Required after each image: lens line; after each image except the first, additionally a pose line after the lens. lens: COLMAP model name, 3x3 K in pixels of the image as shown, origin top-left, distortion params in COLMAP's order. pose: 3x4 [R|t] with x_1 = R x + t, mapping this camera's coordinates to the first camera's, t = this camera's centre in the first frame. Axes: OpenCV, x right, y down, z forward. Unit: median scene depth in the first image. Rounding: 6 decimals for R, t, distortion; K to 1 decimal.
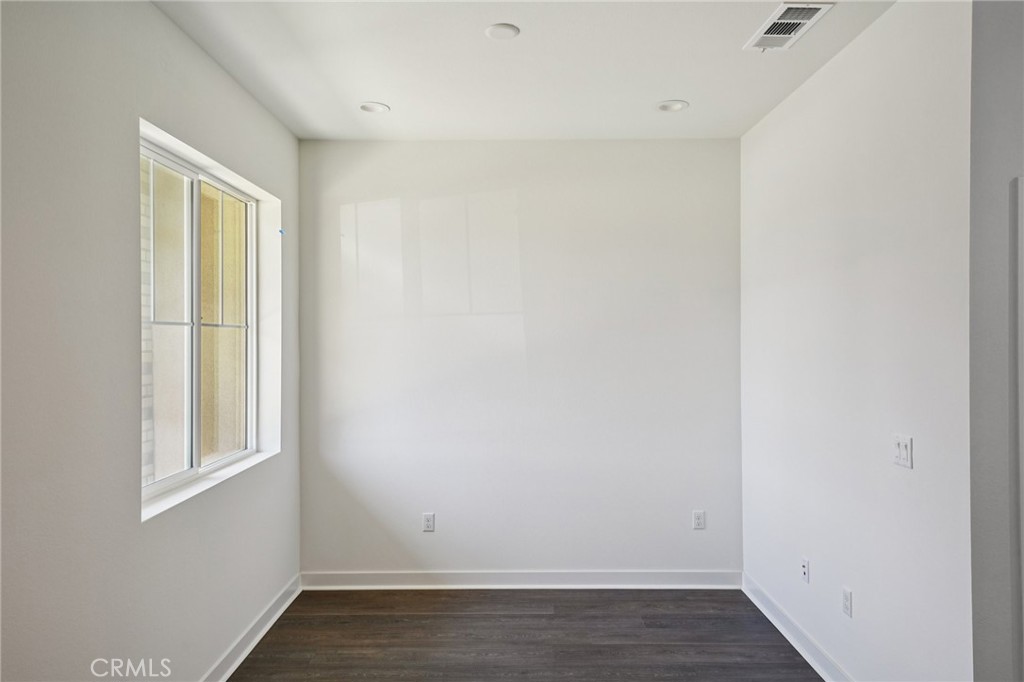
lens RADIAL K [[681.6, 0, 516.6], [0, 681.6, 338.1], [0, 0, 1]] dist [0.025567, -0.002225]
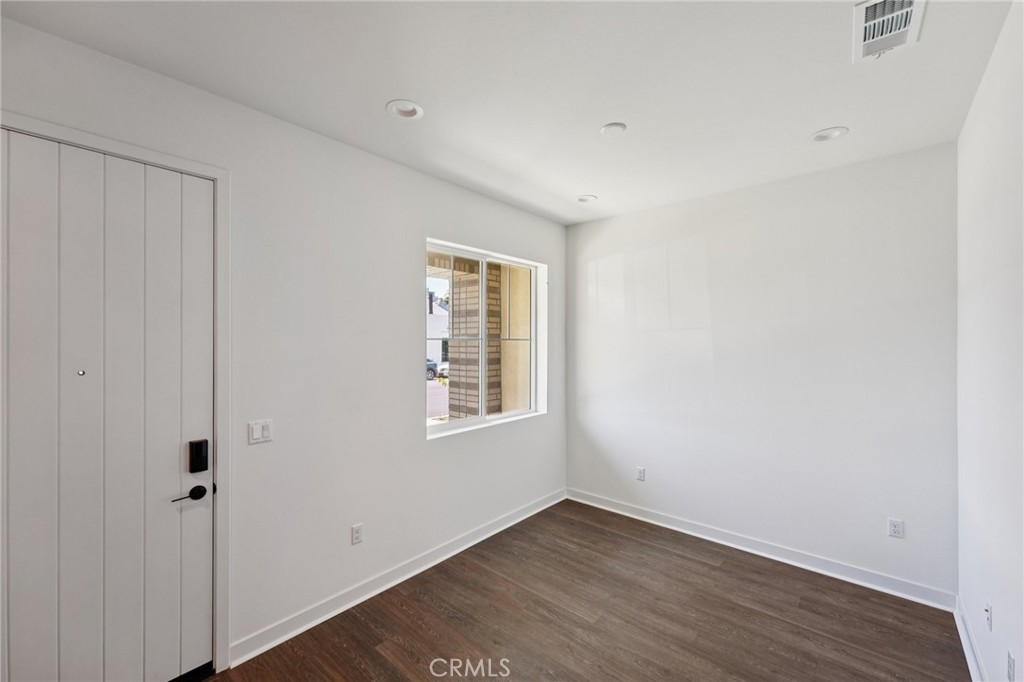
lens RADIAL K [[424.0, 0, 508.9], [0, 424.0, 341.2], [0, 0, 1]] dist [-0.000152, 0.000481]
pose [[0.739189, 0.001361, -0.673497, 0.308216], [-0.002593, 0.999996, -0.000826, -0.011576], [0.673493, 0.002357, 0.739190, 0.167922]]
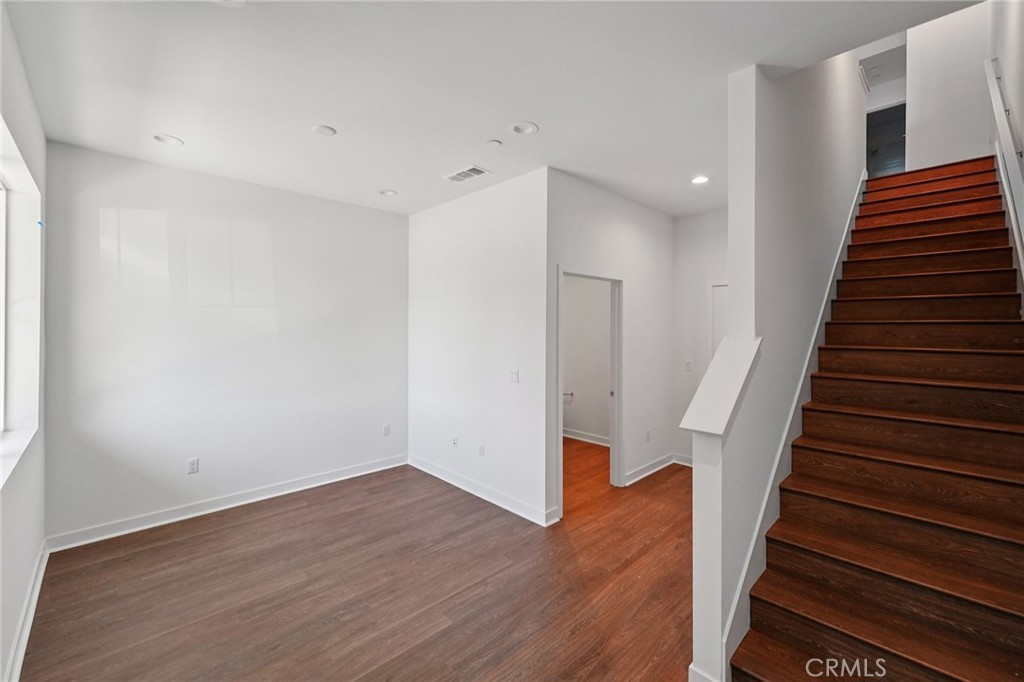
lens RADIAL K [[424.0, 0, 524.2], [0, 424.0, 325.6], [0, 0, 1]] dist [-0.000152, 0.000481]
pose [[0.705488, 0.008214, 0.708675, -0.294511], [-0.007490, 0.999963, -0.004134, 0.002451], [-0.708683, -0.002392, 0.705523, -0.014266]]
